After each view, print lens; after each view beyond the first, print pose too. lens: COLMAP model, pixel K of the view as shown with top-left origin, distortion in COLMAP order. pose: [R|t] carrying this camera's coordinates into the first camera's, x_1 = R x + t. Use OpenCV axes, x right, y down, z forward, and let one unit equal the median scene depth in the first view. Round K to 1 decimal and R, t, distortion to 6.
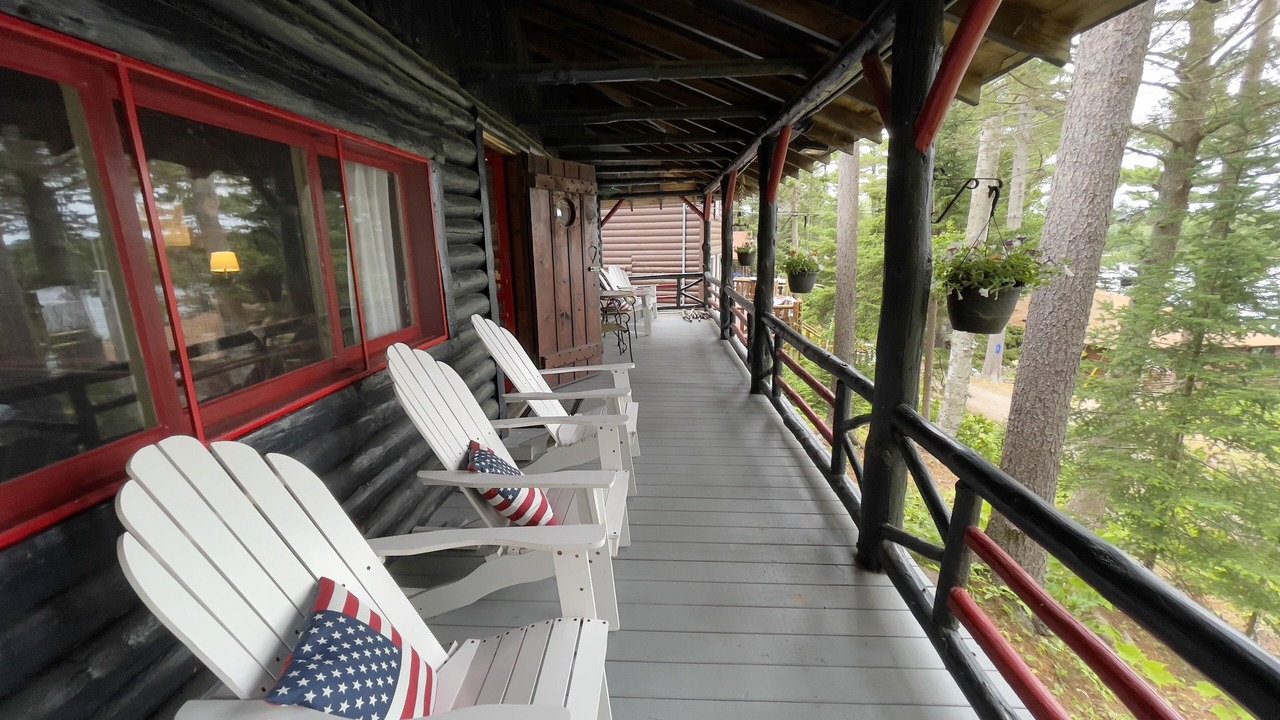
lens RADIAL K [[525.1, 0, 640.0], [0, 525.1, 360.0], [0, 0, 1]] dist [0.001971, 0.000210]
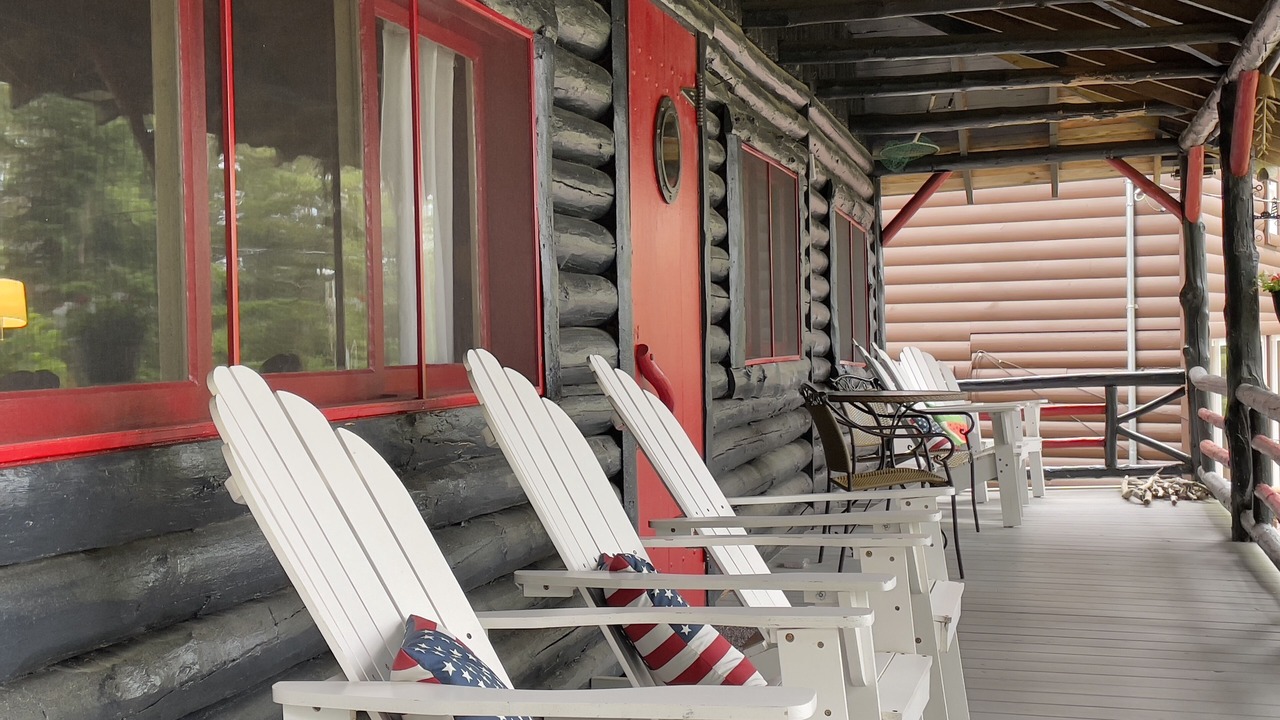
lens RADIAL K [[1698.7, 0, 640.0], [0, 1698.7, 360.0], [0, 0, 1]] dist [0.242692, -0.903232]
pose [[0.976983, -0.006005, -0.213231, 0.020358], [-0.040200, 0.976510, -0.211691, 0.116066], [0.209494, 0.215390, 0.953792, -0.207083]]
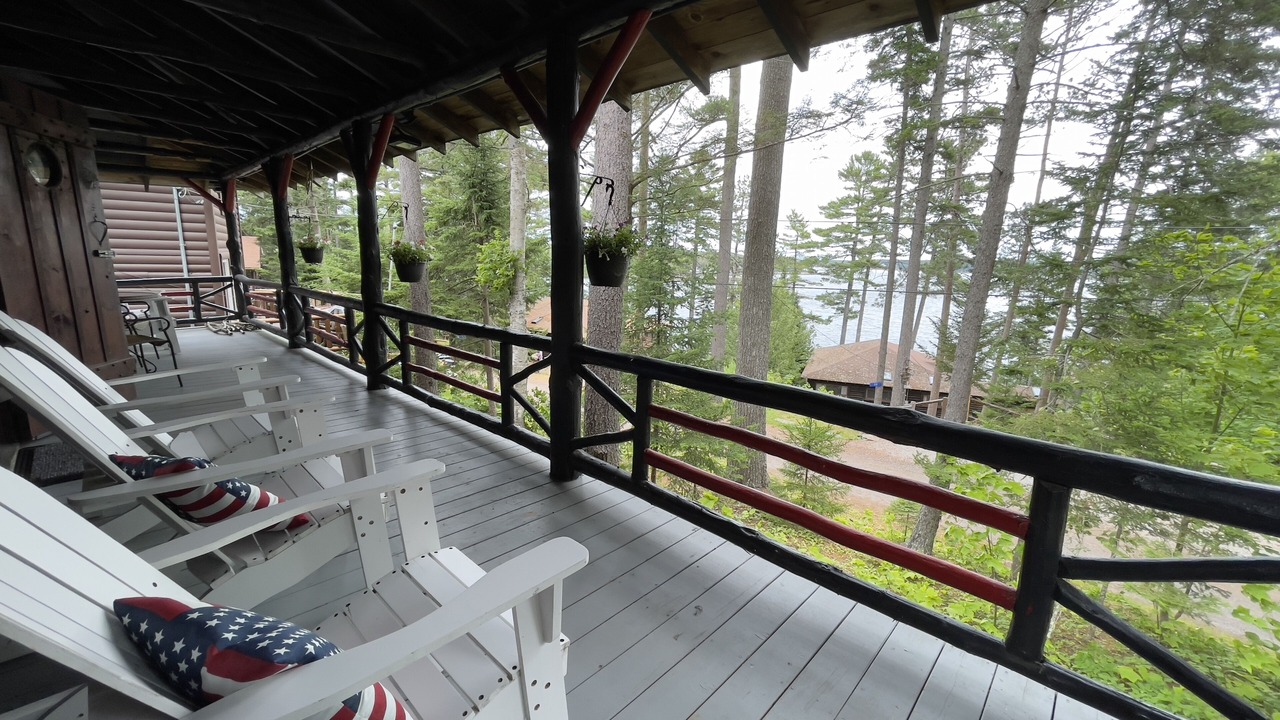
lens RADIAL K [[525.1, 0, 640.0], [0, 525.1, 360.0], [0, 0, 1]] dist [0.001971, 0.000210]
pose [[0.650863, -0.114119, 0.750570, -0.143903], [0.140962, 0.989612, 0.028228, 0.042266], [-0.745994, 0.087429, 0.660188, 0.008746]]
